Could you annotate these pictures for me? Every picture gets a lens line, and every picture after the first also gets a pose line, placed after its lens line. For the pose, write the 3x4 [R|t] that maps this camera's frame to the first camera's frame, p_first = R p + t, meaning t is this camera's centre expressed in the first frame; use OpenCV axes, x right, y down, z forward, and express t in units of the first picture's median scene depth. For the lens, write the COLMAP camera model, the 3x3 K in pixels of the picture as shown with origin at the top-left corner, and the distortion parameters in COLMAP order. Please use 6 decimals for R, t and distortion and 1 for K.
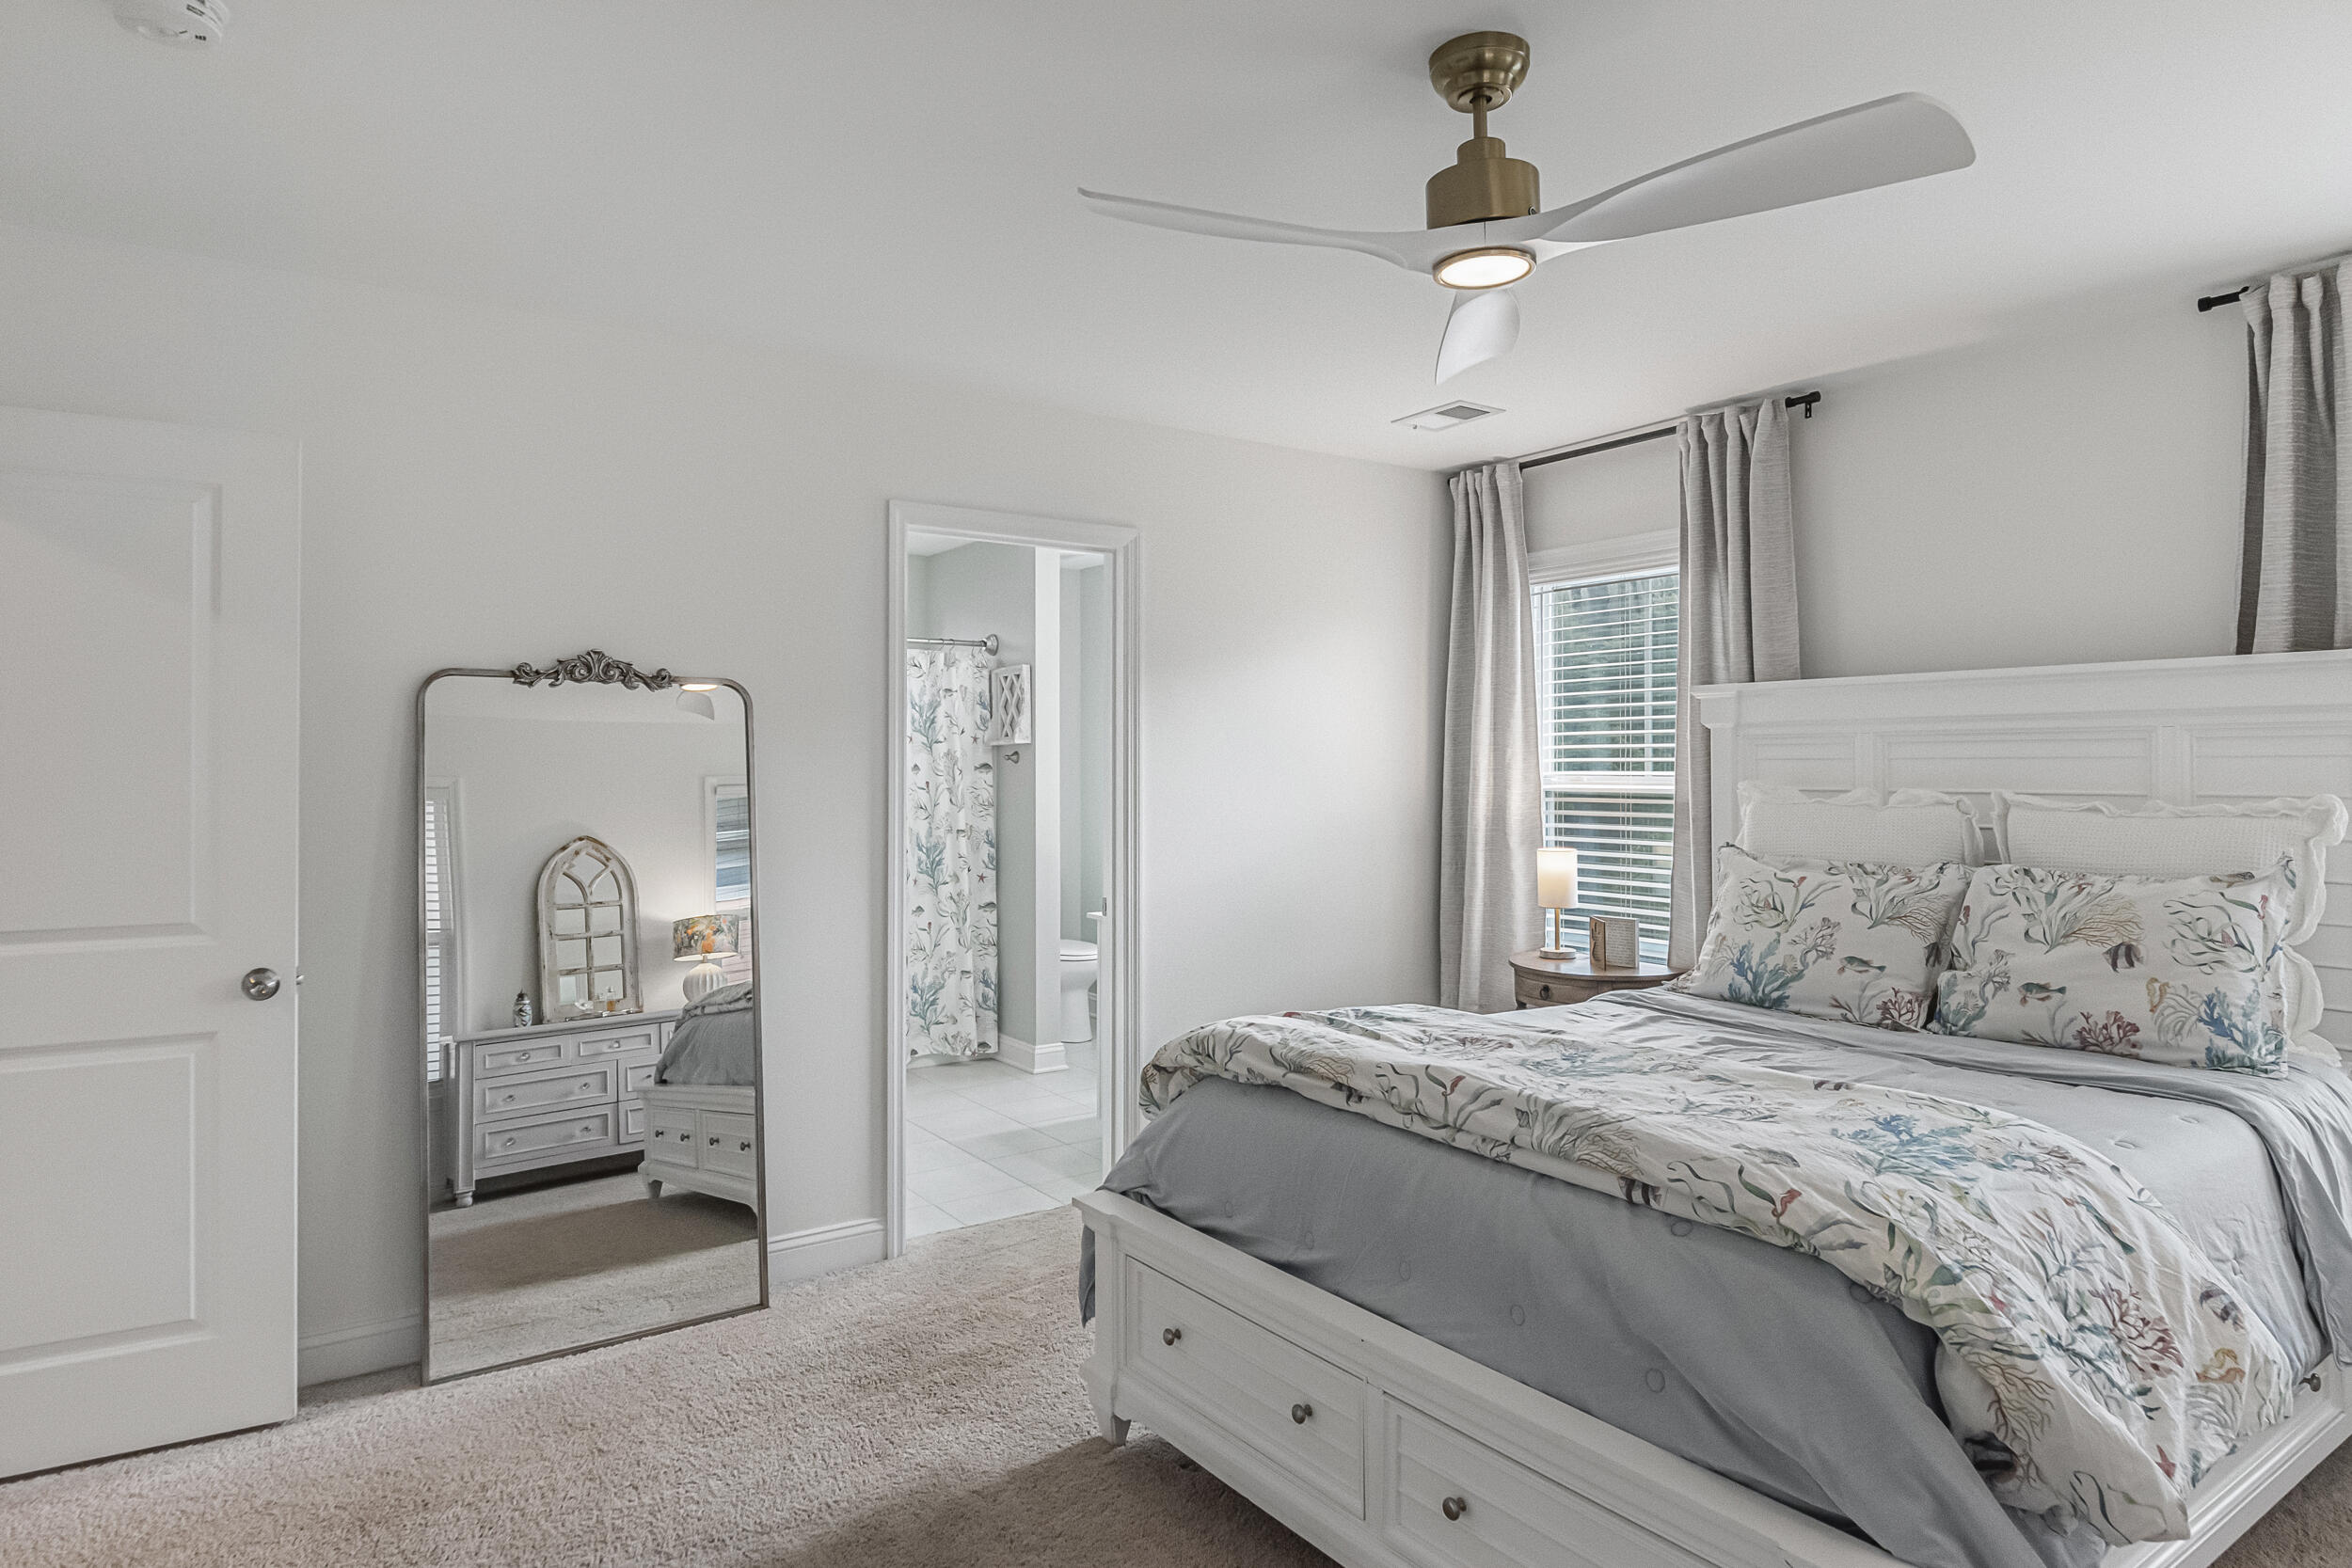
lens RADIAL K [[1342.0, 0, 1190.4], [0, 1342.0, 718.8], [0, 0, 1]] dist [0.001018, 0.000013]
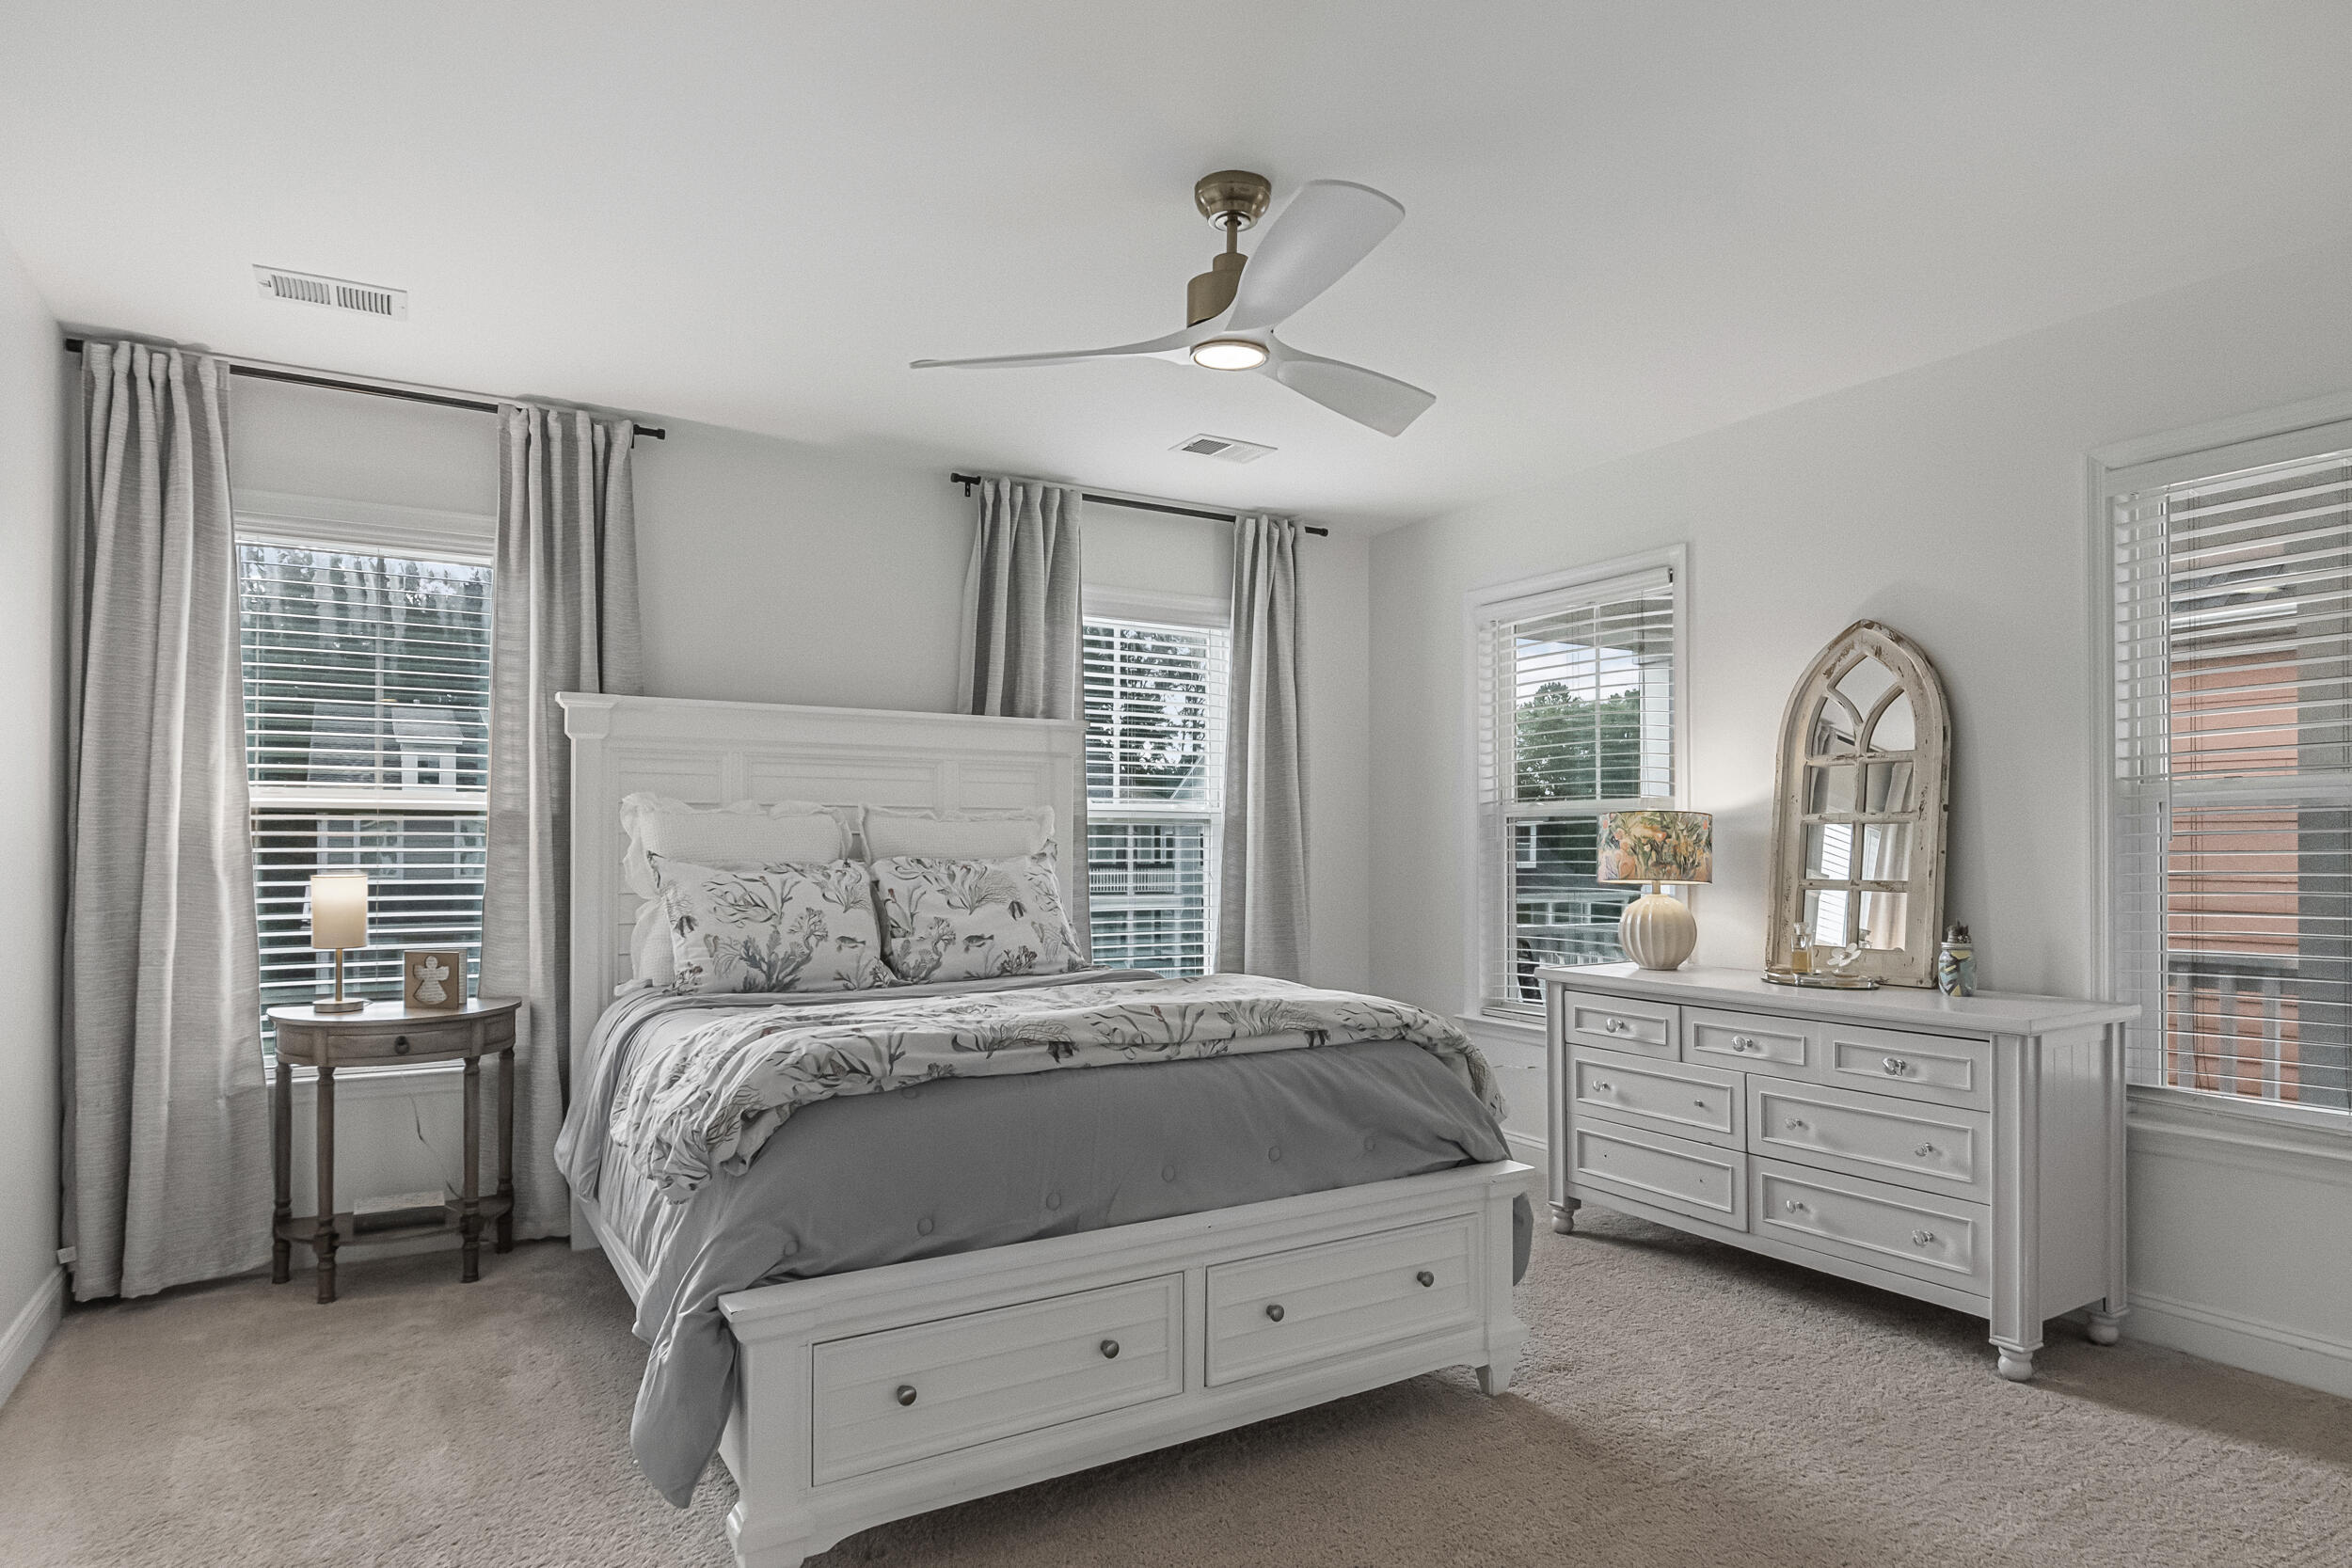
lens RADIAL K [[1328.1, 0, 1181.5], [0, 1328.1, 835.5], [0, 0, 1]] dist [-0.024767, 0.000663]
pose [[0.060149, 0.013619, 0.998096, -0.602538], [-0.034574, 0.999335, -0.011553, 0.082246], [-0.997590, -0.033814, 0.060580, 0.572451]]
